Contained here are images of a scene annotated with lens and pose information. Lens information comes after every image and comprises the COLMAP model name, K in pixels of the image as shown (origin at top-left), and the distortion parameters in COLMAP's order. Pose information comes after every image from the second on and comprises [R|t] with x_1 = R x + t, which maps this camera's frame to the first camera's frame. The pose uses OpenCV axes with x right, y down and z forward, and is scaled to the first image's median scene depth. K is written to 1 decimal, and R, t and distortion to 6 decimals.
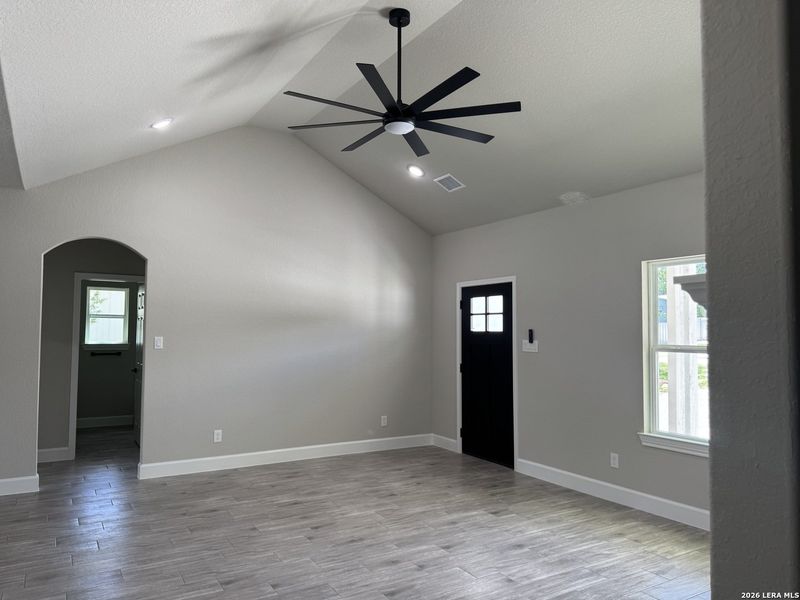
lens RADIAL K [[562.4, 0, 402.3], [0, 562.4, 303.6], [0, 0, 1]] dist [0.033029, -0.034125]
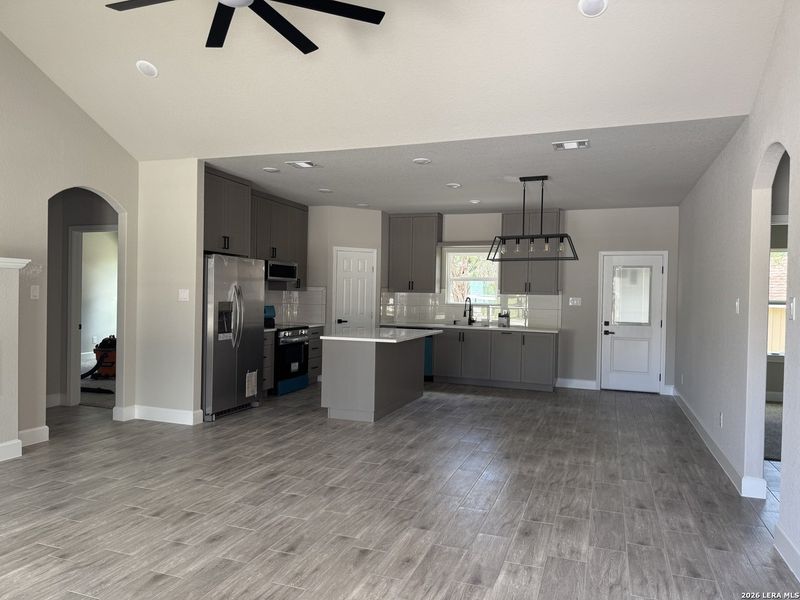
lens RADIAL K [[562.4, 0, 397.8], [0, 562.4, 302.4], [0, 0, 1]] dist [0.033029, -0.034125]
pose [[-0.789382, -0.016920, -0.613670, 0.292667], [0.006154, 0.999352, -0.035470, 0.122148], [0.613872, -0.031776, -0.788766, 1.819375]]
